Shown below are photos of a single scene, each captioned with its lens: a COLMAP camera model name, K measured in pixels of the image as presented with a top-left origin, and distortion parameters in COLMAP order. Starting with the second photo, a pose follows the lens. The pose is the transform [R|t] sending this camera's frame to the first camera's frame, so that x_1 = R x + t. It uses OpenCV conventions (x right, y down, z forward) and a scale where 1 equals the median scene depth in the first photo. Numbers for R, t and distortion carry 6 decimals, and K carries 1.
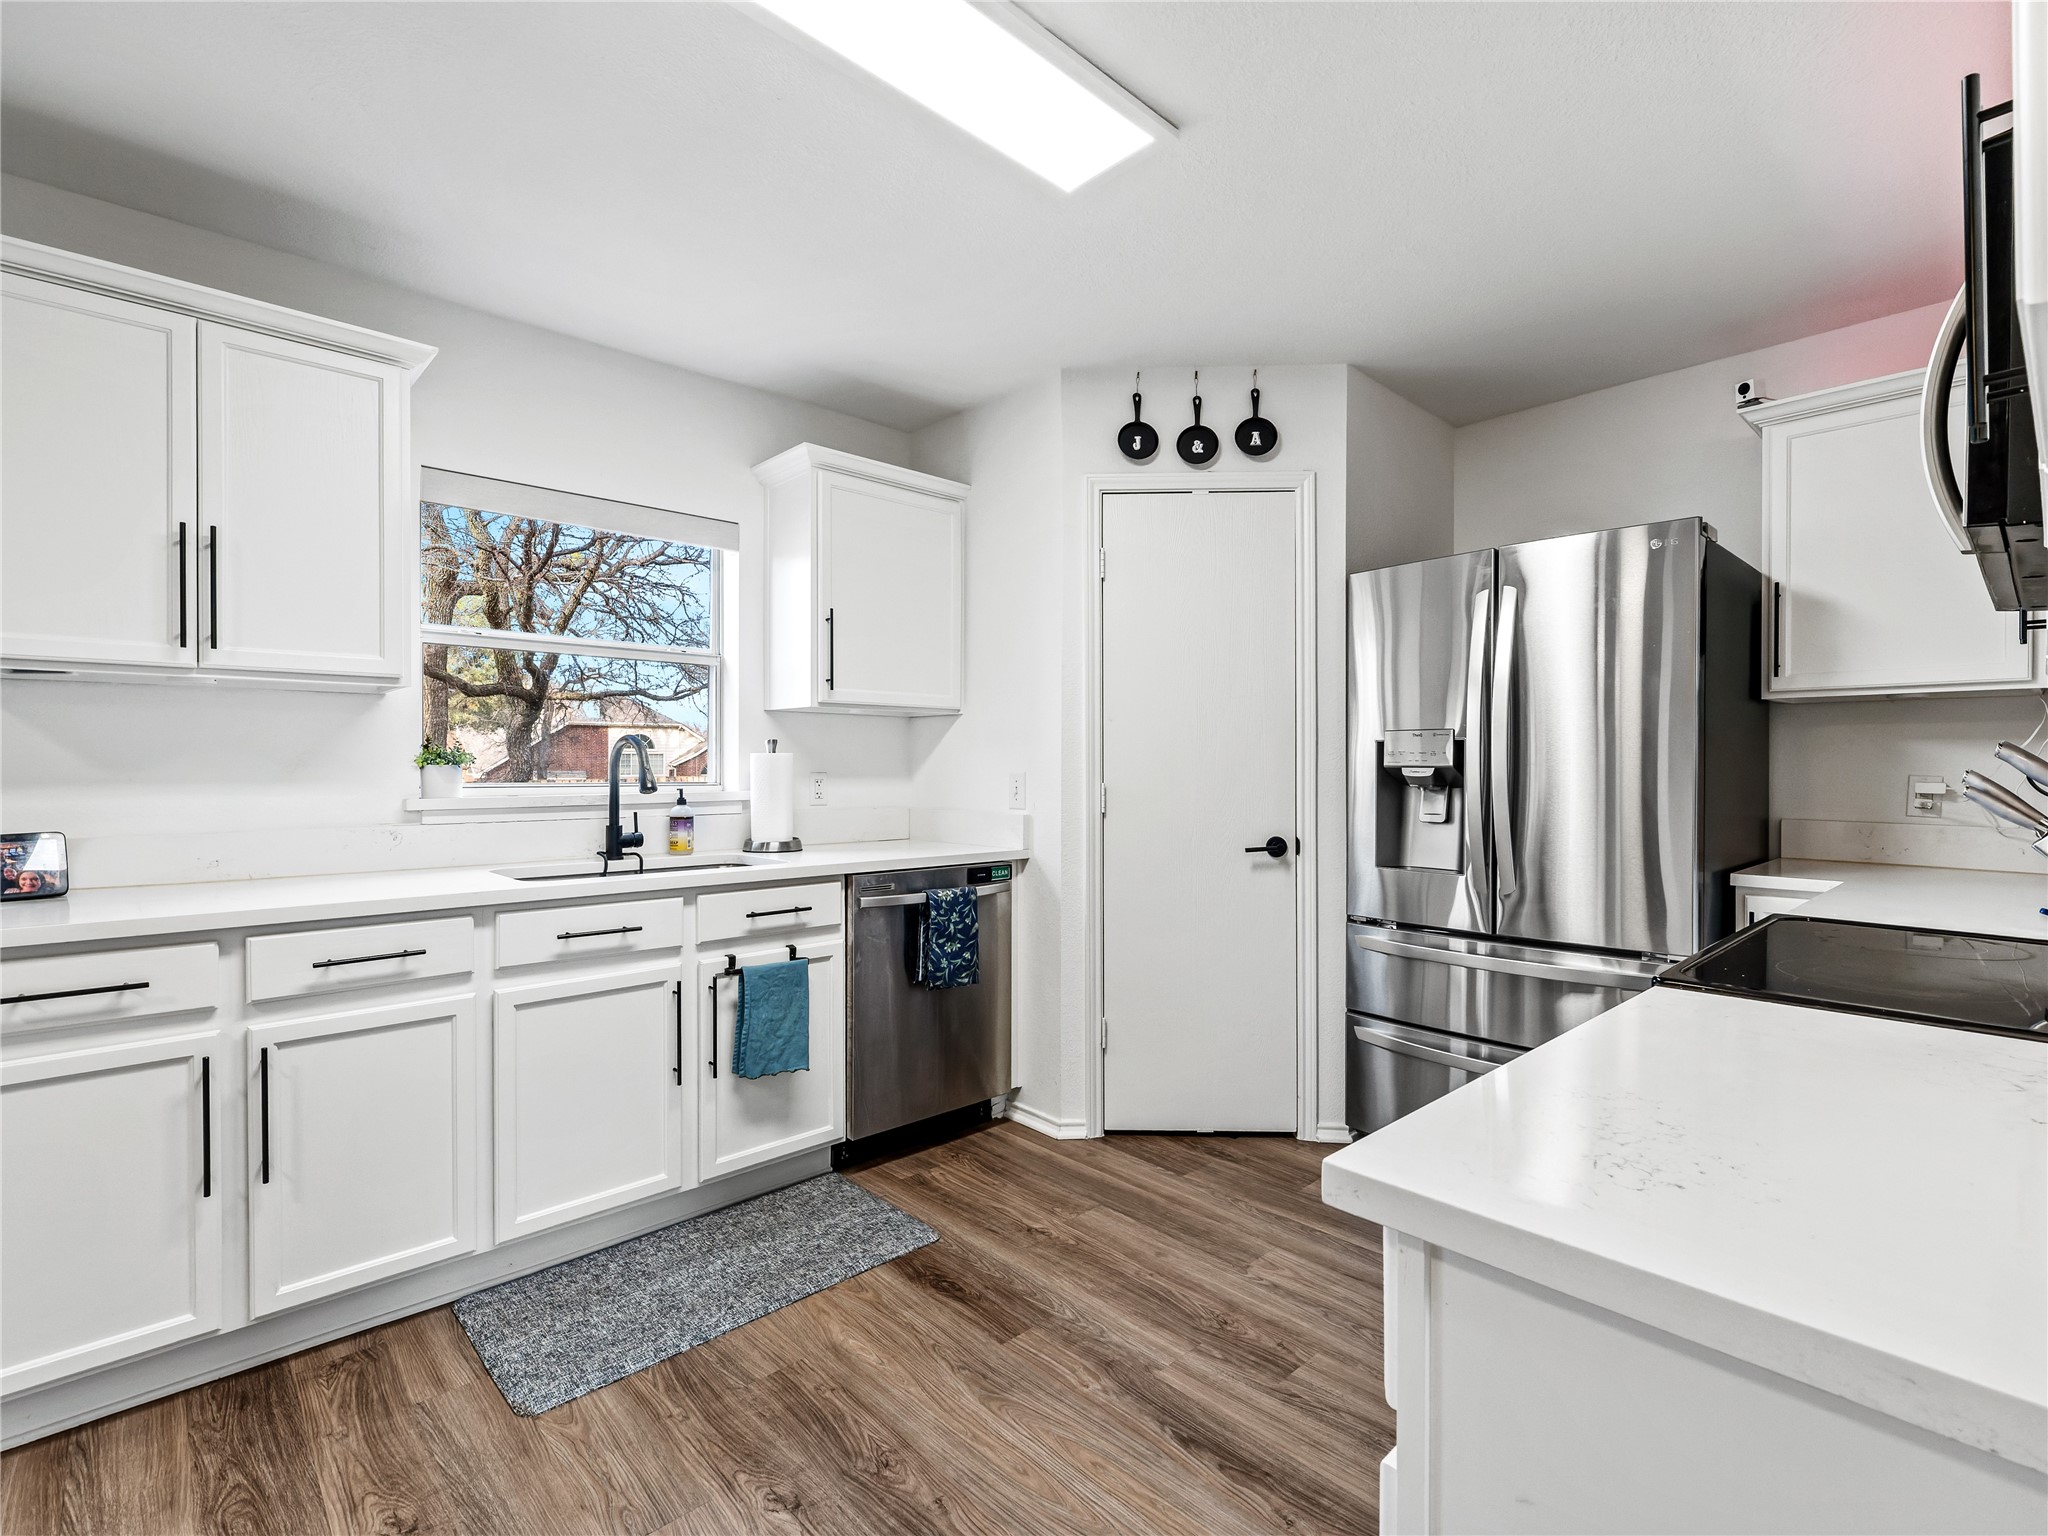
lens RADIAL K [[950.5, 0, 1016.2], [0, 950.5, 771.7], [0, 0, 1]] dist [0.005604, 0.000163]
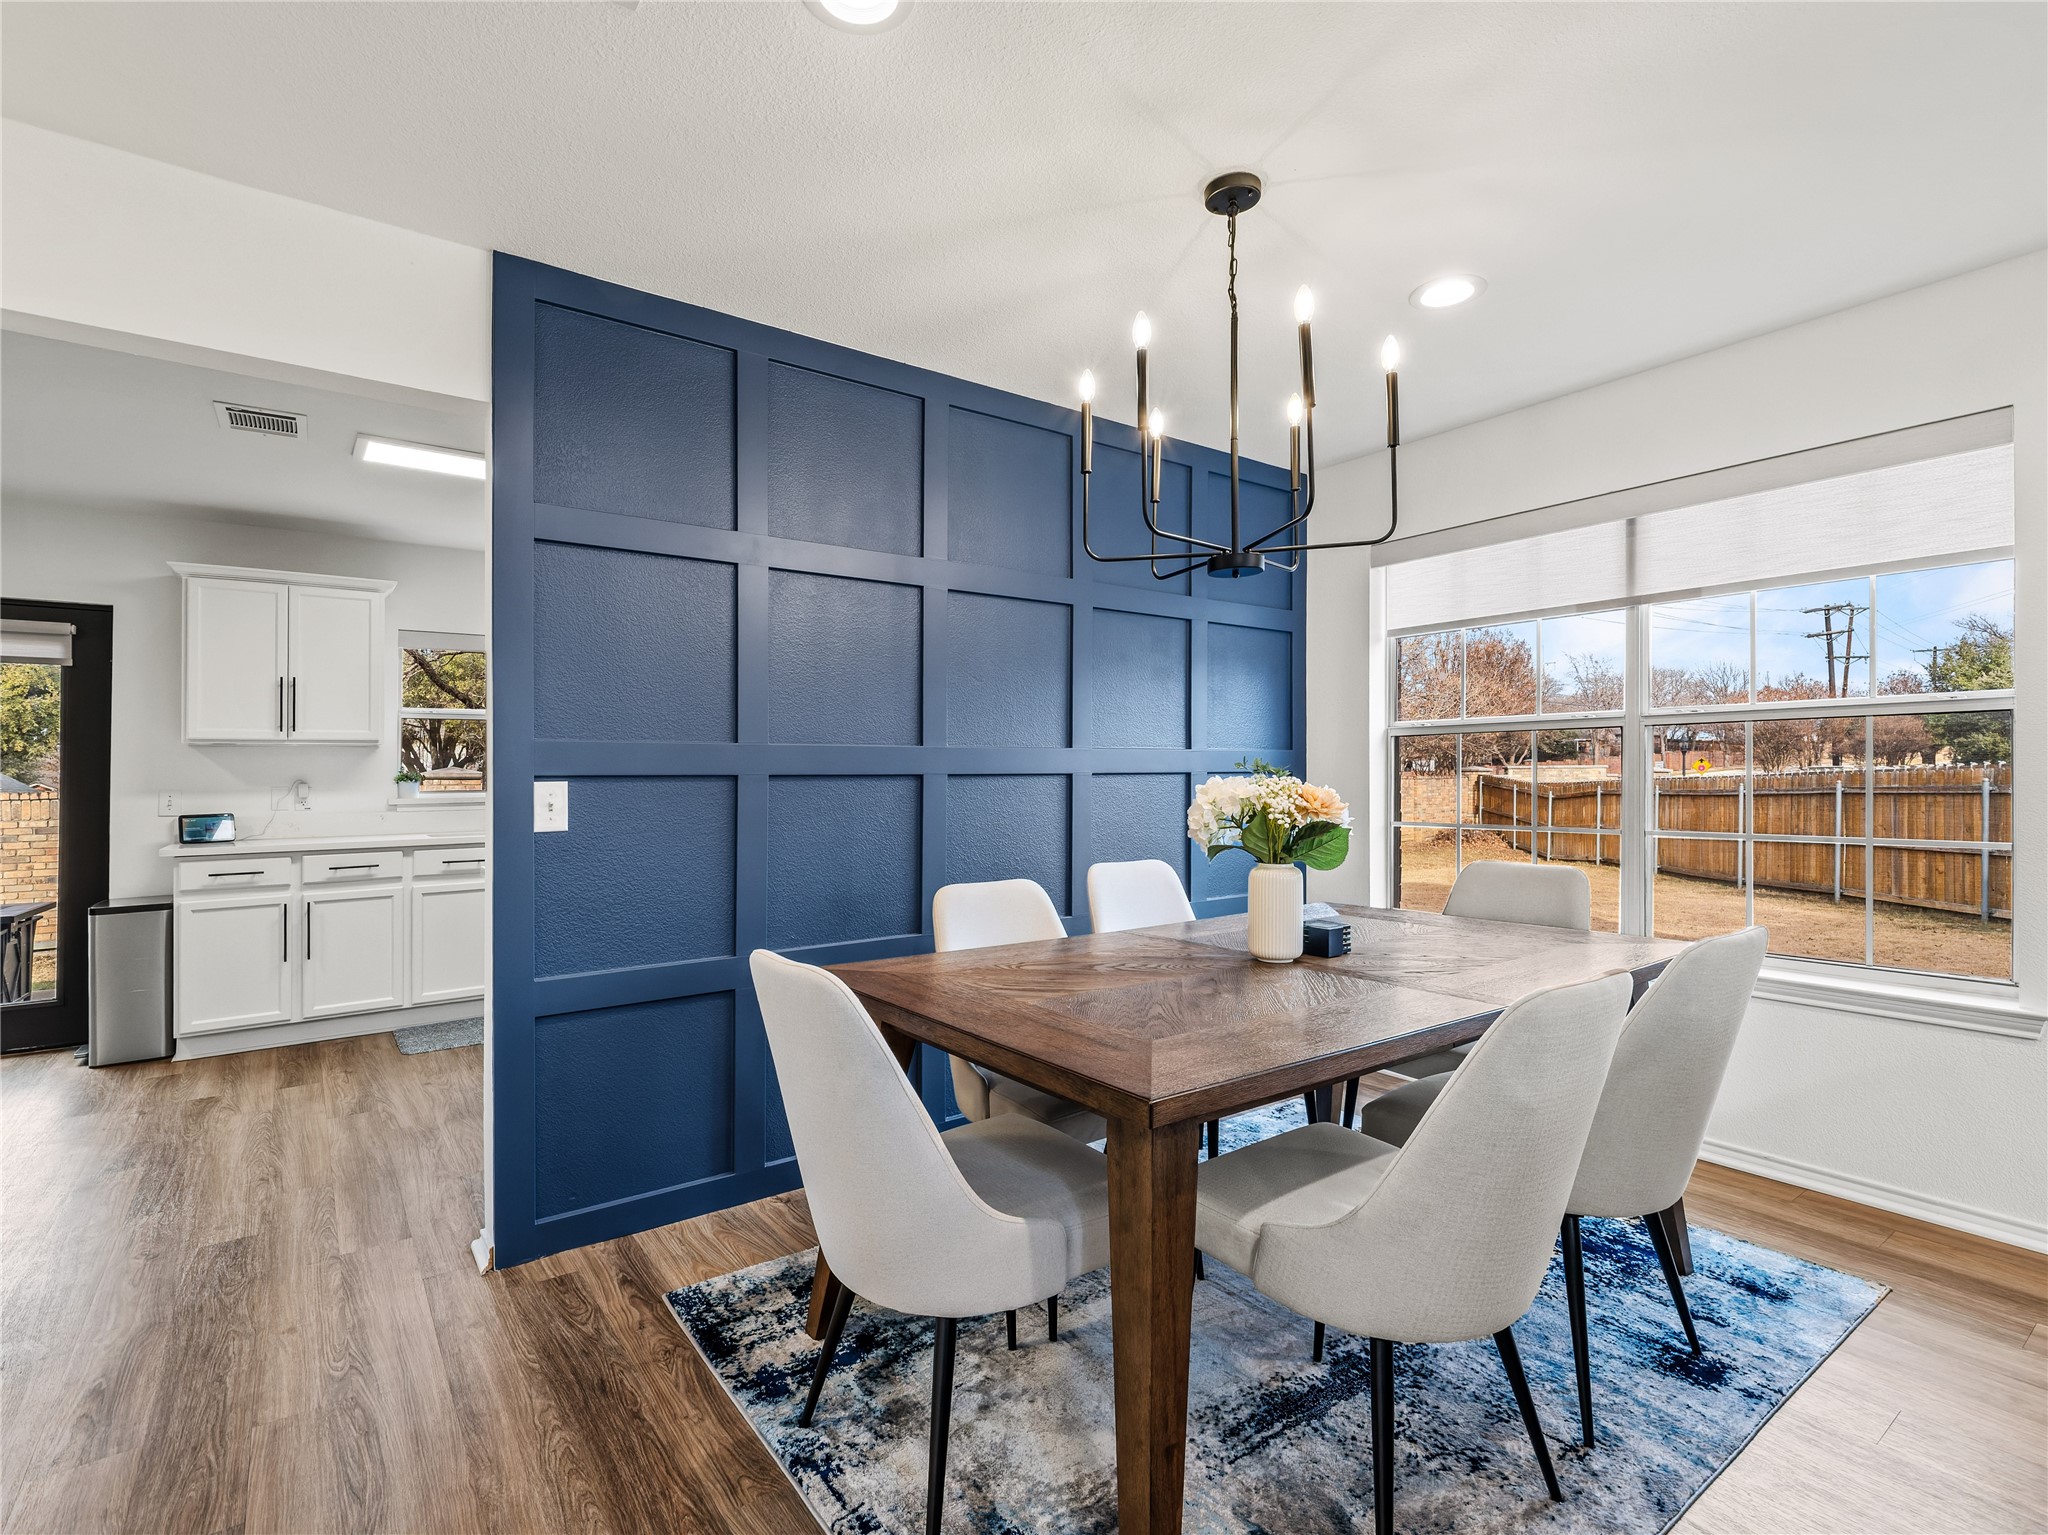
lens RADIAL K [[980.6, 0, 1024.0], [0, 980.6, 767.5], [0, 0, 1]] dist [0.003344, 0.000409]
pose [[0.994011, -0.008950, -0.108917, 1.055894], [0.006943, 0.999799, -0.018792, 0.011819], [0.109064, 0.017924, 0.993873, -1.048375]]
